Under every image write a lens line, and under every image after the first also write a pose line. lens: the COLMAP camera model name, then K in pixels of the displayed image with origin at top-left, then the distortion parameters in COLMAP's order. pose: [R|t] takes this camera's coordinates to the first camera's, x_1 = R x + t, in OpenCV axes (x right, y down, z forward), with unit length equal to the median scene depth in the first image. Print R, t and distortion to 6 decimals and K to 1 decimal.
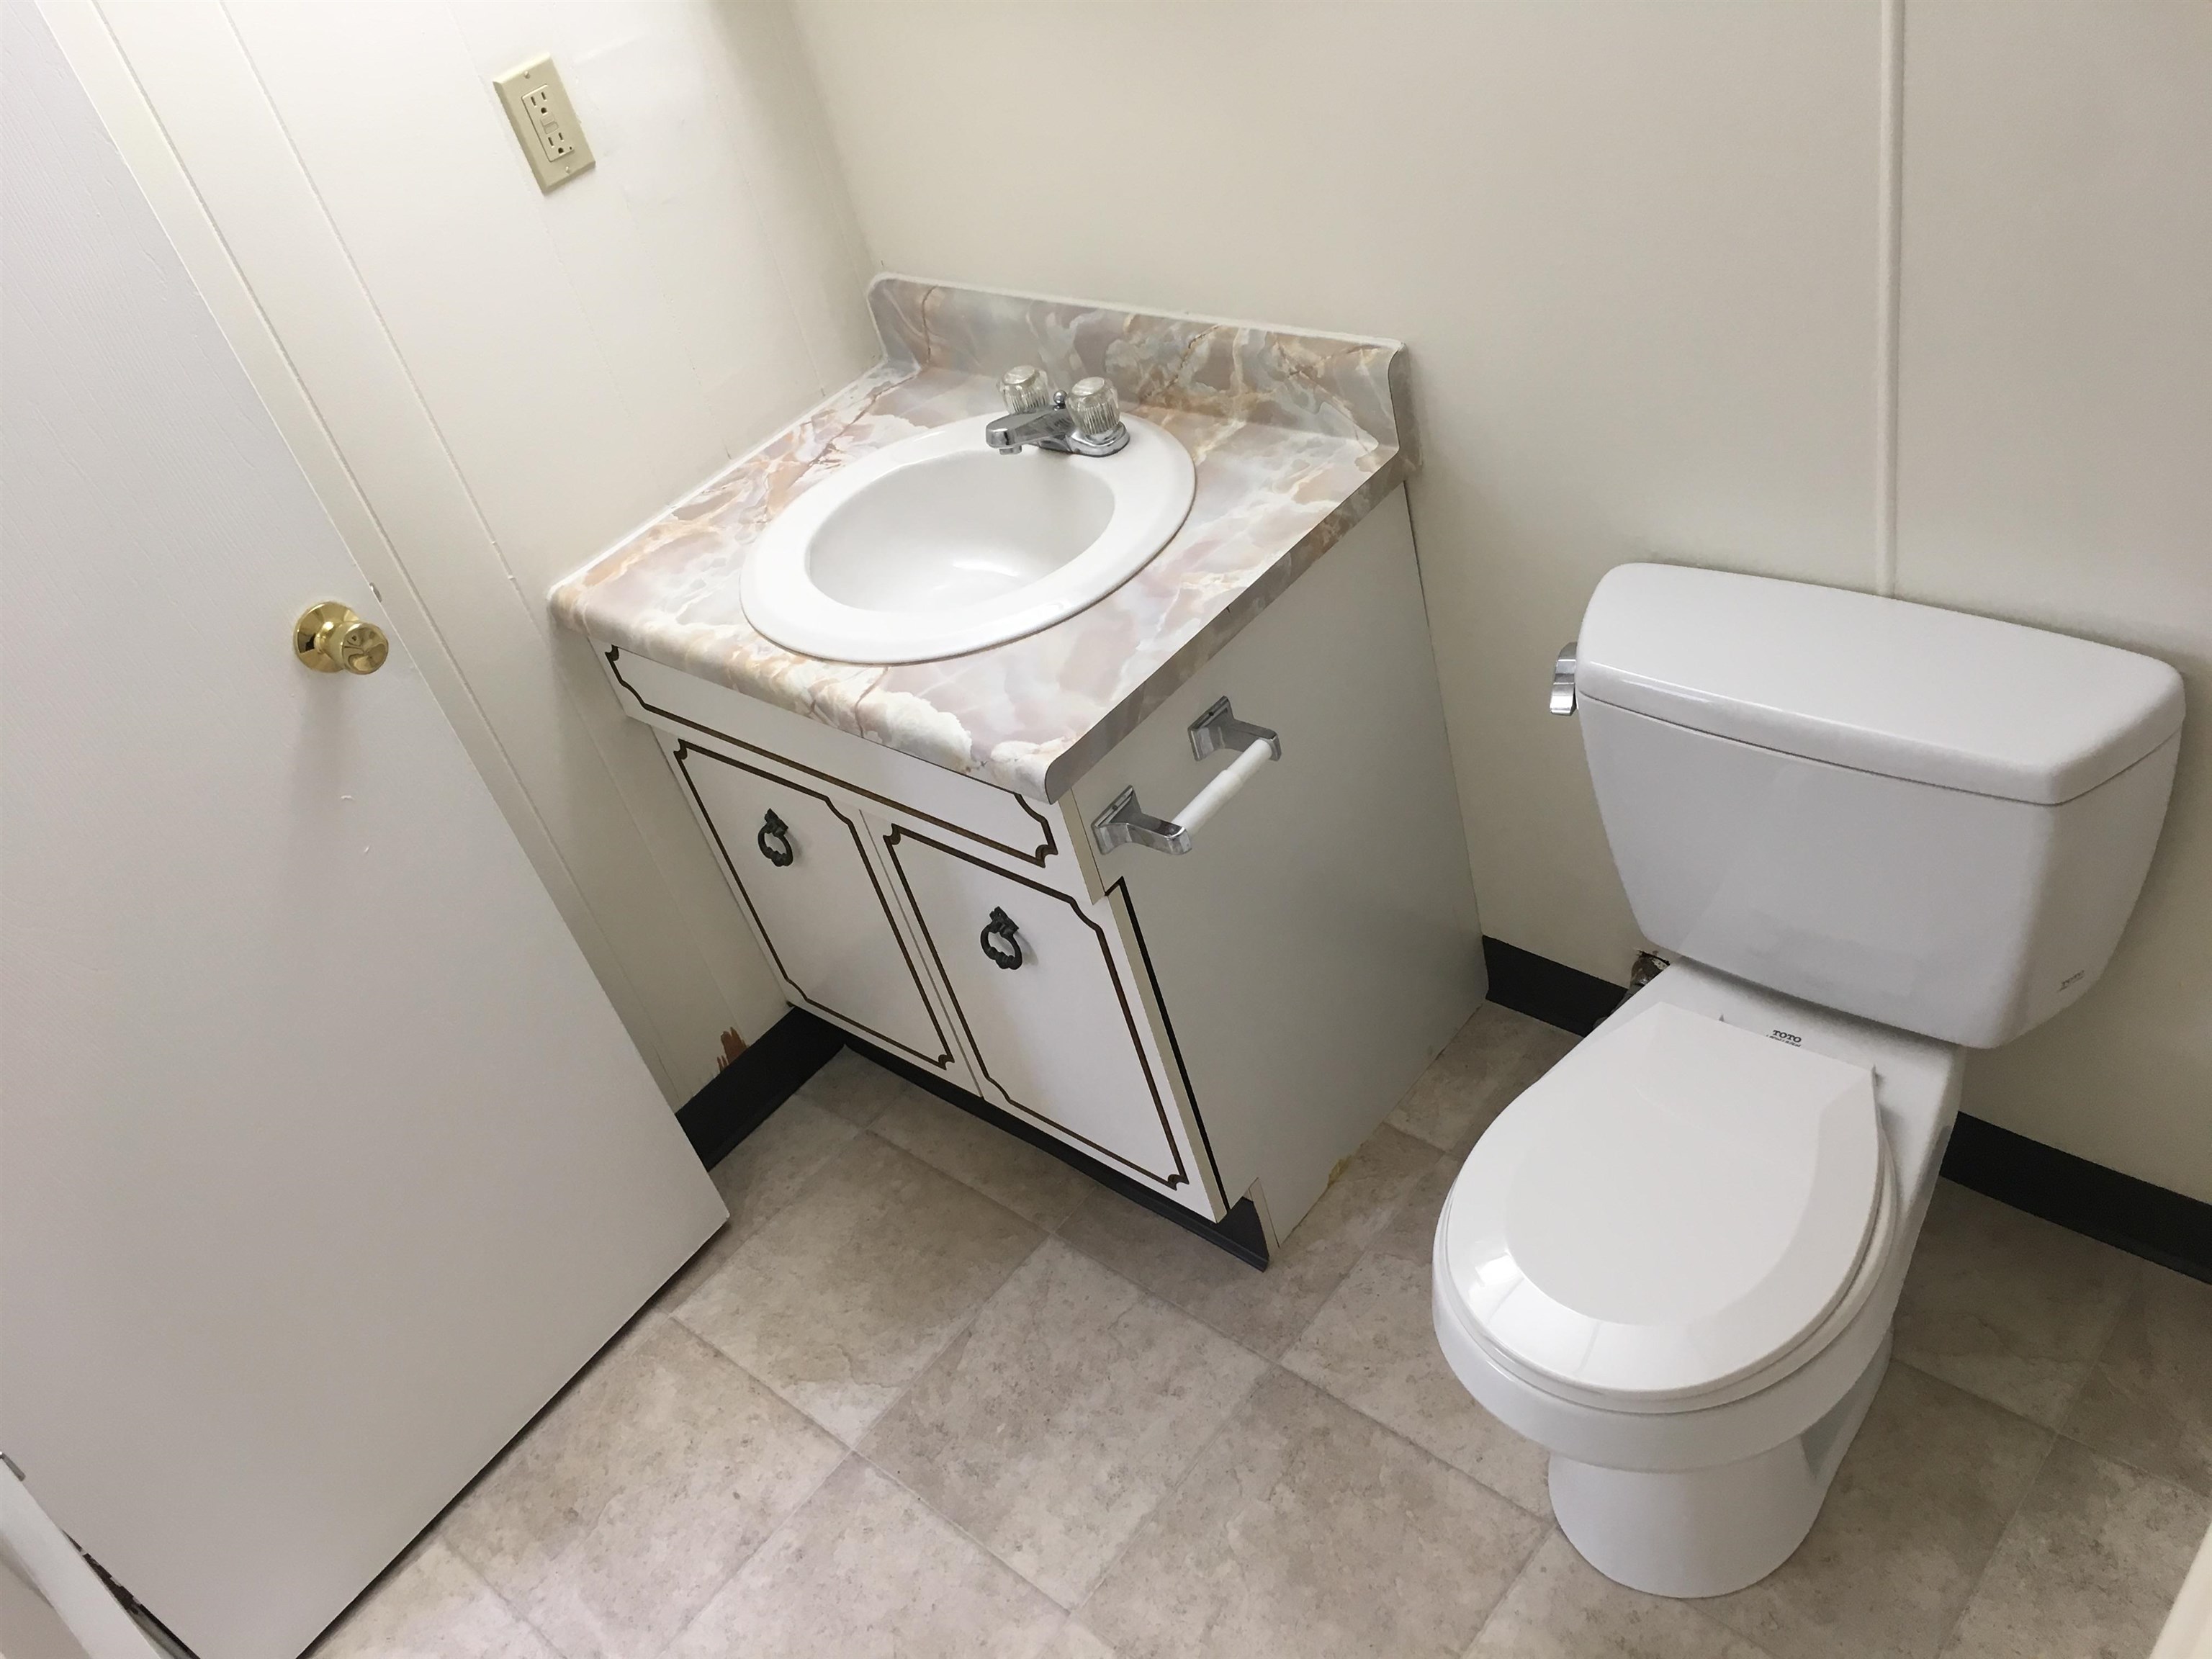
lens RADIAL K [[1883.3, 0, 1108.2], [0, 1883.3, 828.2], [0, 0, 1]] dist [0.074910, -0.102398]
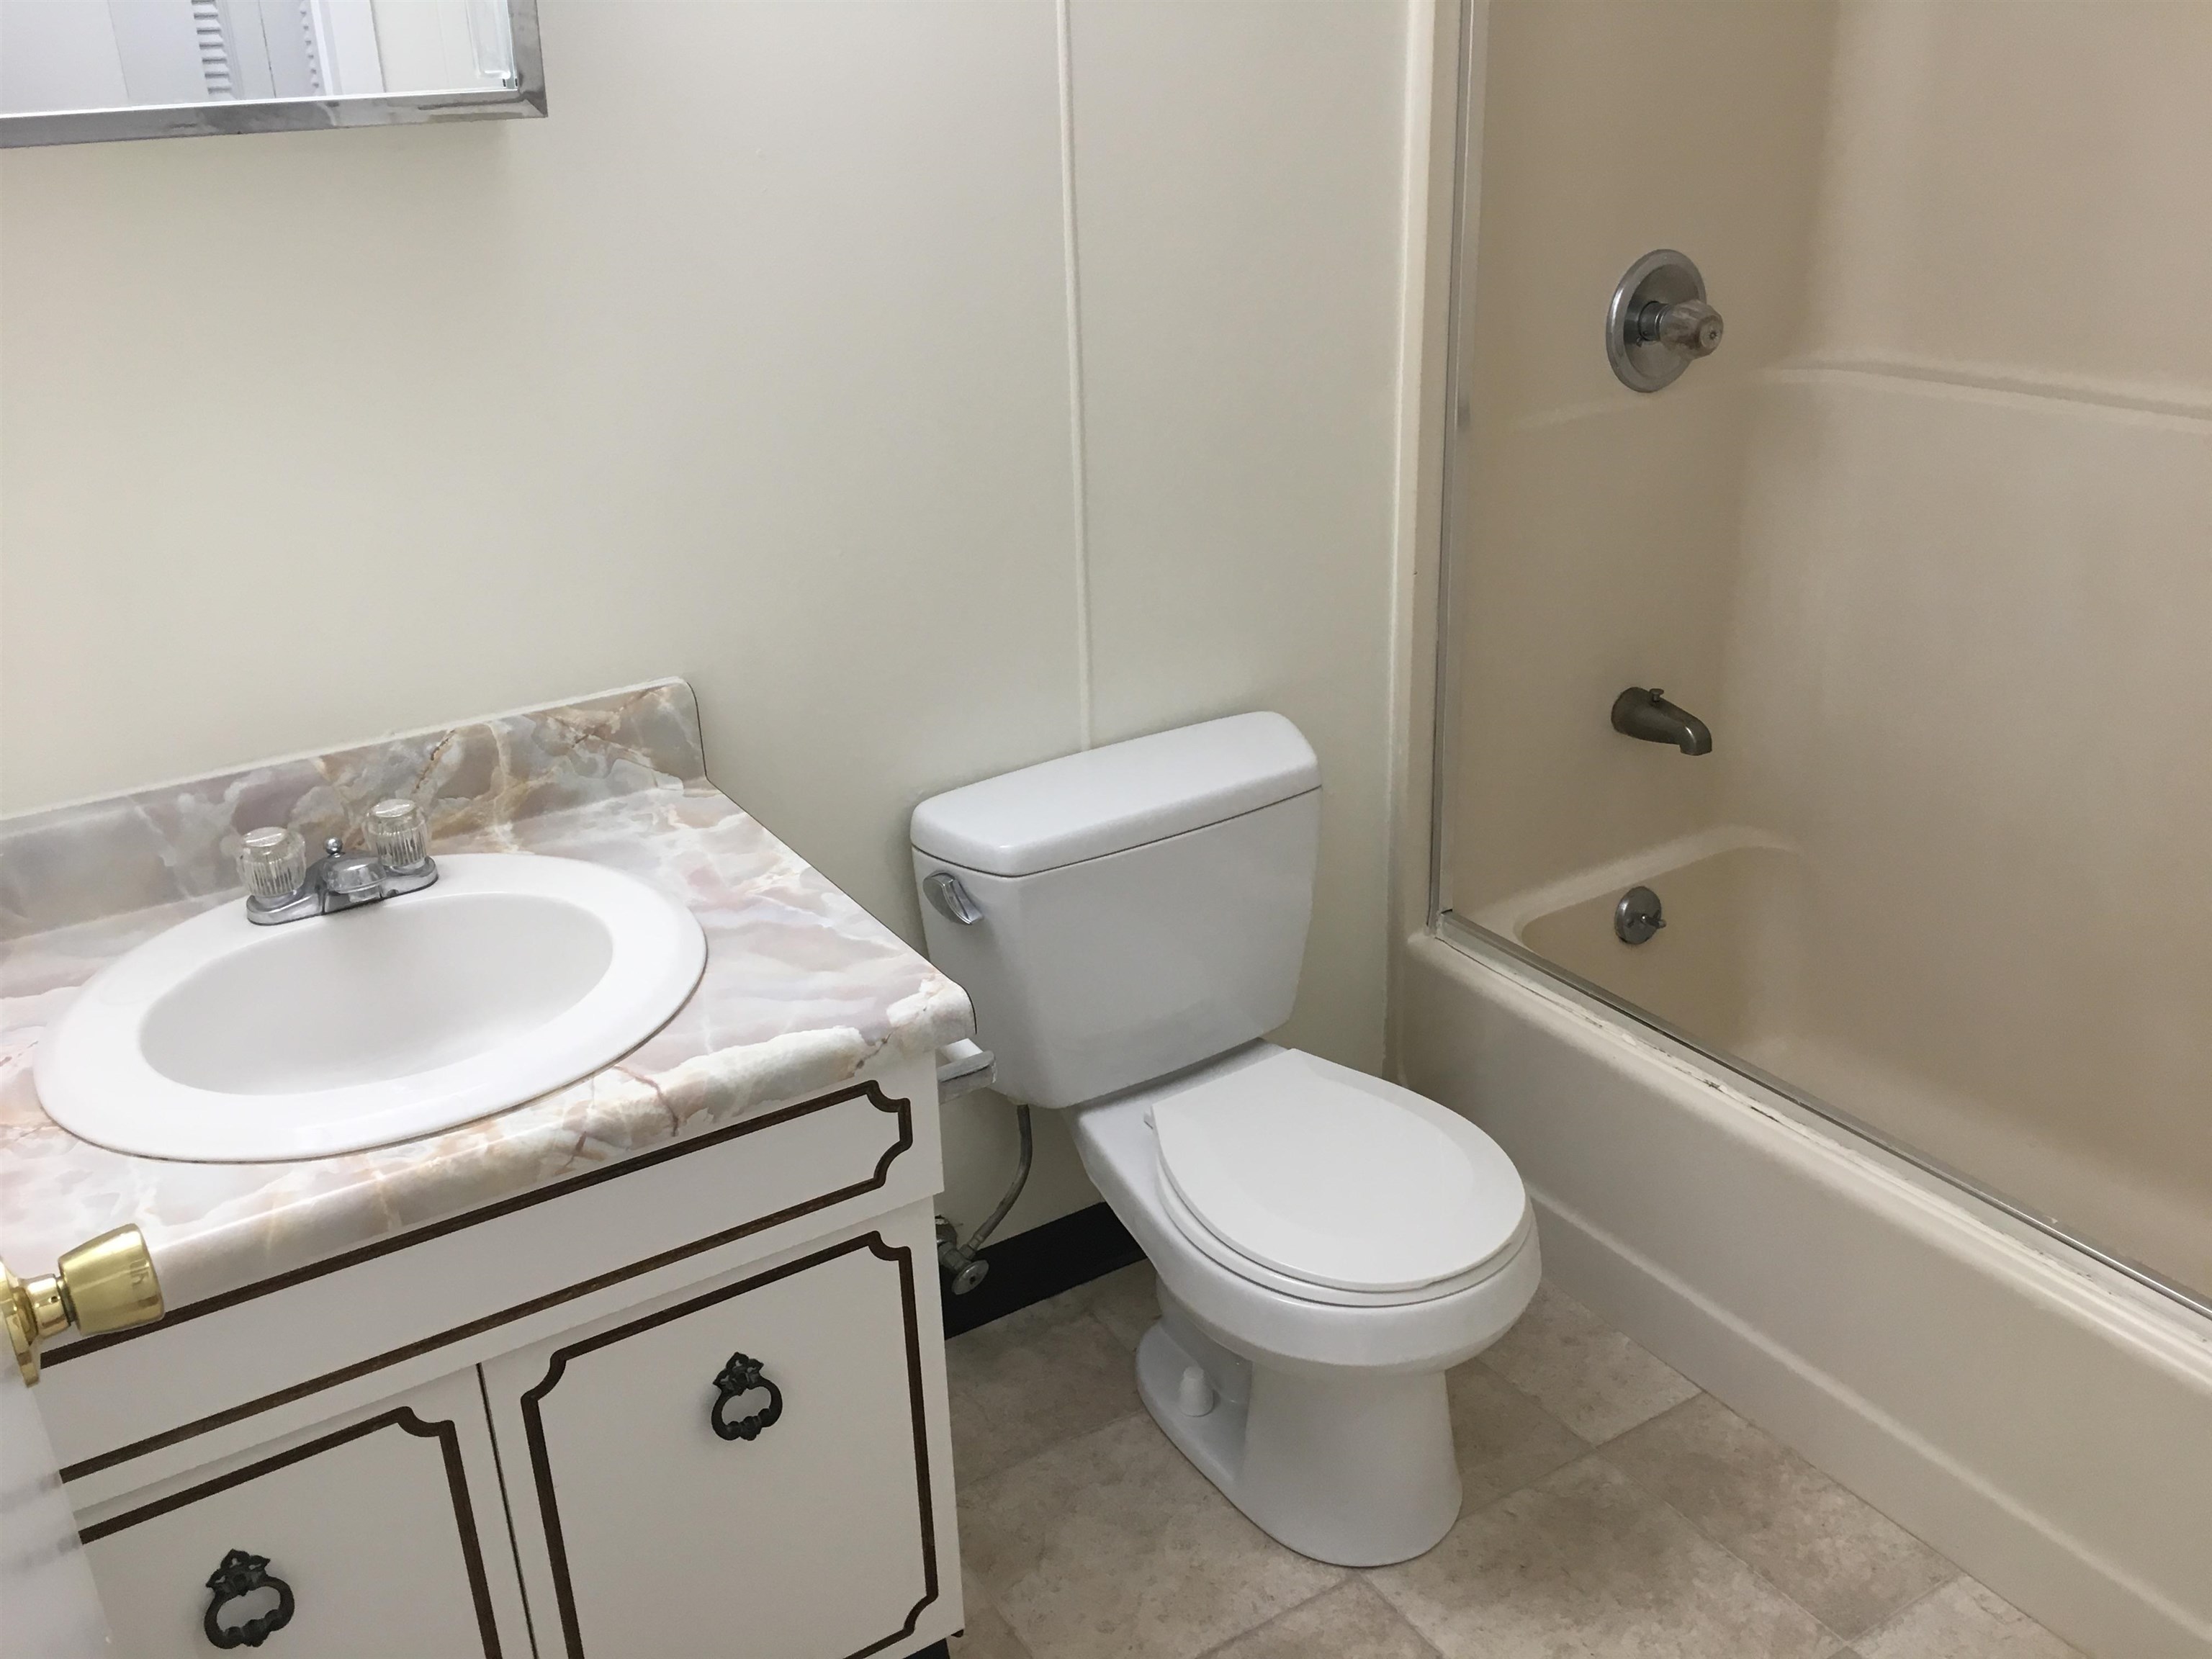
lens RADIAL K [[1883.3, 0, 1102.0], [0, 1883.3, 822.7], [0, 0, 1]] dist [0.074910, -0.102398]
pose [[0.286300, -0.158605, 0.944922, -0.725020], [0.566920, 0.823087, -0.033615, -0.026867], [-0.772421, 0.545319, 0.325566, 0.511495]]
